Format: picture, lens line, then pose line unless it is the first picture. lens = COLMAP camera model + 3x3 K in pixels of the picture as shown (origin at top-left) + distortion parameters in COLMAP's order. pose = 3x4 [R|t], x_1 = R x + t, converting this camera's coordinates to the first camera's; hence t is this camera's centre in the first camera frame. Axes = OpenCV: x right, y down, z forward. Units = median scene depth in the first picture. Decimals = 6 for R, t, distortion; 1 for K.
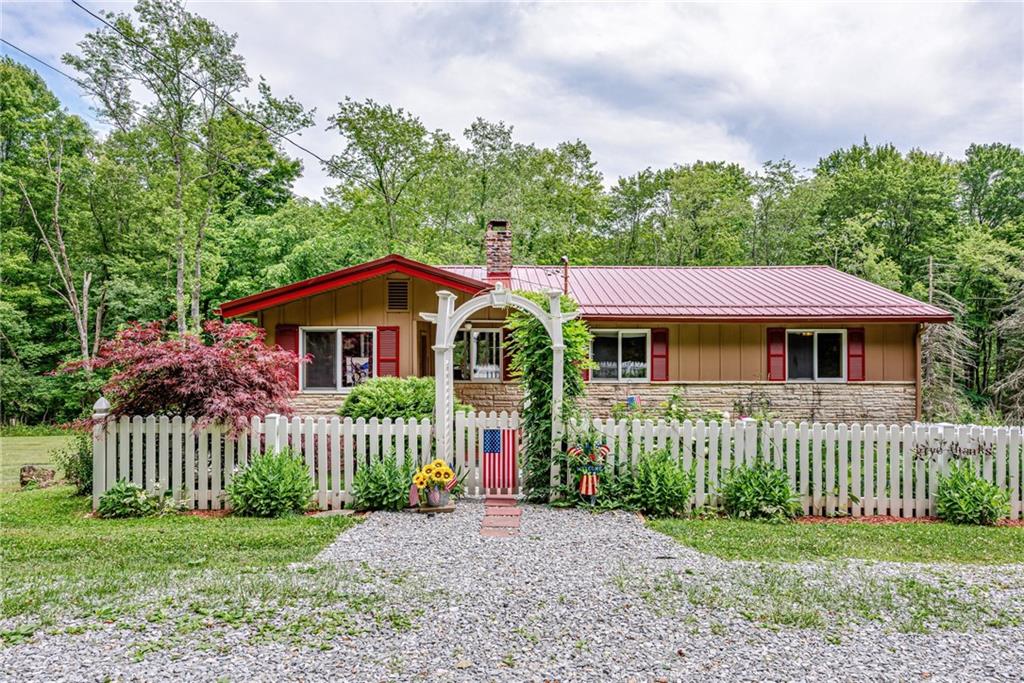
lens RADIAL K [[654.0, 0, 512.0], [0, 654.0, 341.5], [0, 0, 1]] dist [0.000216, 0.000013]
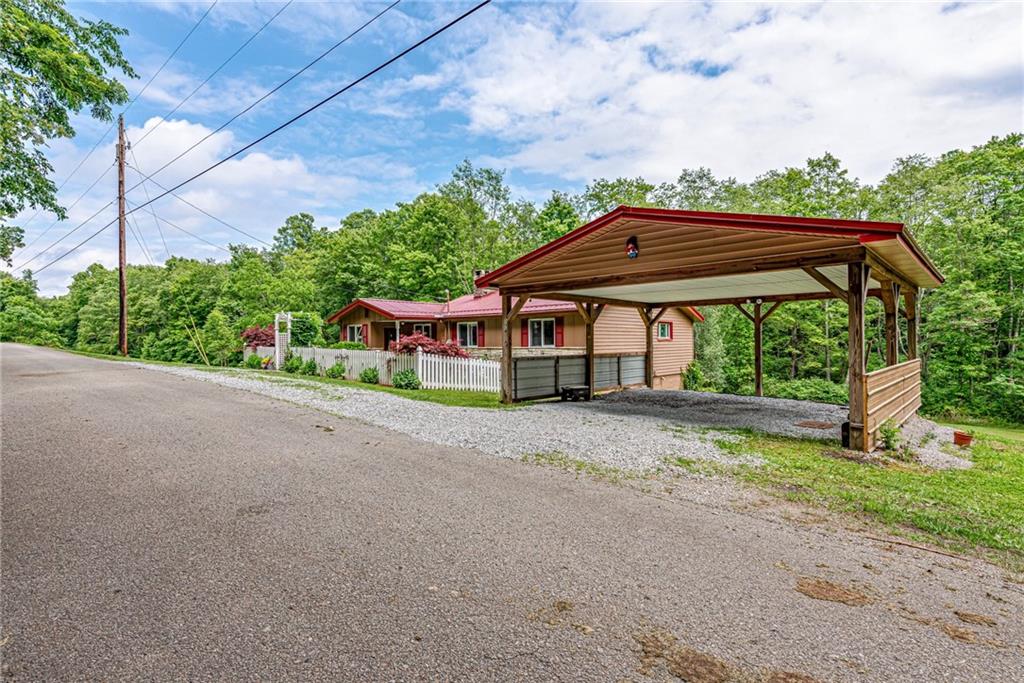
lens RADIAL K [[519.8, 0, 512.0], [0, 519.8, 341.5], [0, 0, 1]] dist [0.000251, 0.000034]
pose [[0.701019, -0.007821, -0.713100, 1.440515], [0.012012, 0.999927, 0.000842, 0.043049], [0.713042, -0.009156, 0.701062, -0.079655]]
